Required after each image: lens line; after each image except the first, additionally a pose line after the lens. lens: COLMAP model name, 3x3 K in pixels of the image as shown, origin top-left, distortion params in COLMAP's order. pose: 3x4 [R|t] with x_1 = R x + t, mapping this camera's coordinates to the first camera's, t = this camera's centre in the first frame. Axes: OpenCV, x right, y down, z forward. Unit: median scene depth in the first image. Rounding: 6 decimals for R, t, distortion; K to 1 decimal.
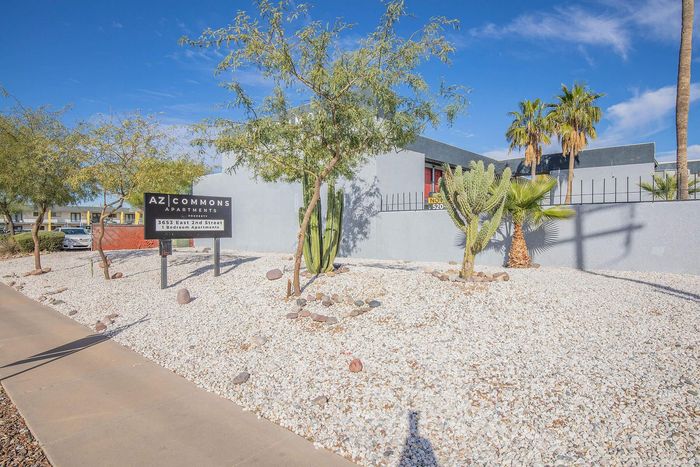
lens RADIAL K [[379.8, 0, 351.6], [0, 379.8, 237.2], [0, 0, 1]] dist [-0.004839, -0.000839]
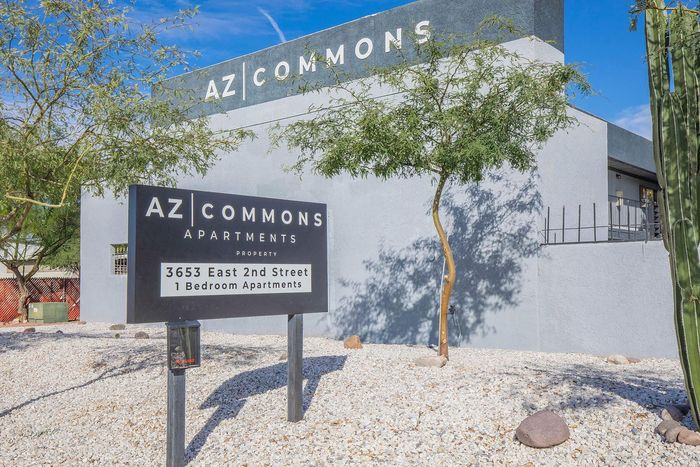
lens RADIAL K [[702.2, 0, 349.9], [0, 702.2, 229.4], [0, 0, 1]] dist [0.017146, 0.000000]
pose [[0.999953, -0.006886, 0.006817, -0.310988], [0.007508, 0.995365, -0.095875, -0.013778], [-0.006126, 0.095922, 0.995370, 0.325790]]
